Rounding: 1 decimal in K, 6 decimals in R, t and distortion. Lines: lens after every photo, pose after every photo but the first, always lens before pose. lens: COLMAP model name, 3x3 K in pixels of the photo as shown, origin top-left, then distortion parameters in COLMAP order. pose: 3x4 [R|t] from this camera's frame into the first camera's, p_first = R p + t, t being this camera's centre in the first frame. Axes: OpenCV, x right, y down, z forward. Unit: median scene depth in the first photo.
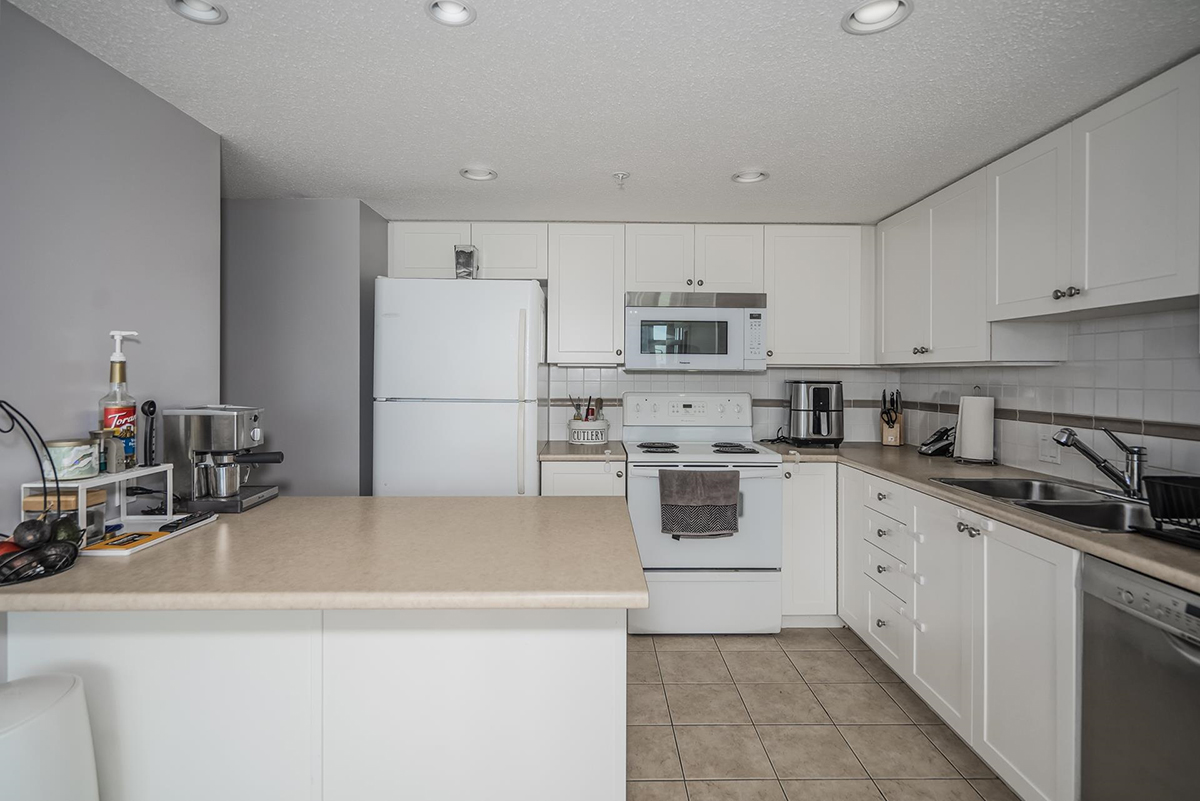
lens RADIAL K [[612.6, 0, 602.6], [0, 612.6, 372.0], [0, 0, 1]] dist [0.003972, 0.001107]
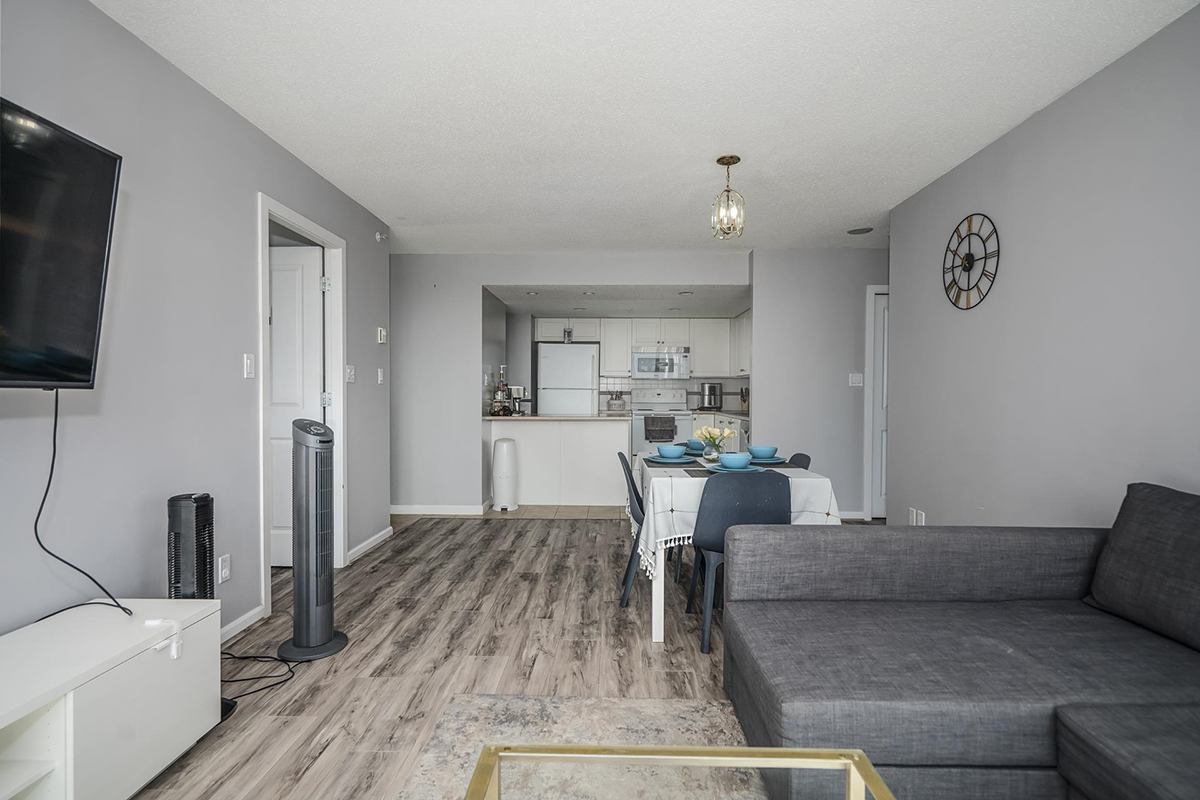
lens RADIAL K [[601.4, 0, 600.2], [0, 601.4, 403.8], [0, 0, 1]] dist [0.003202, 0.001593]
pose [[0.999366, -0.000354, -0.035597, -0.004021], [0.000972, 0.999849, 0.017354, 0.061275], [0.035586, -0.017377, 0.999216, -1.550732]]
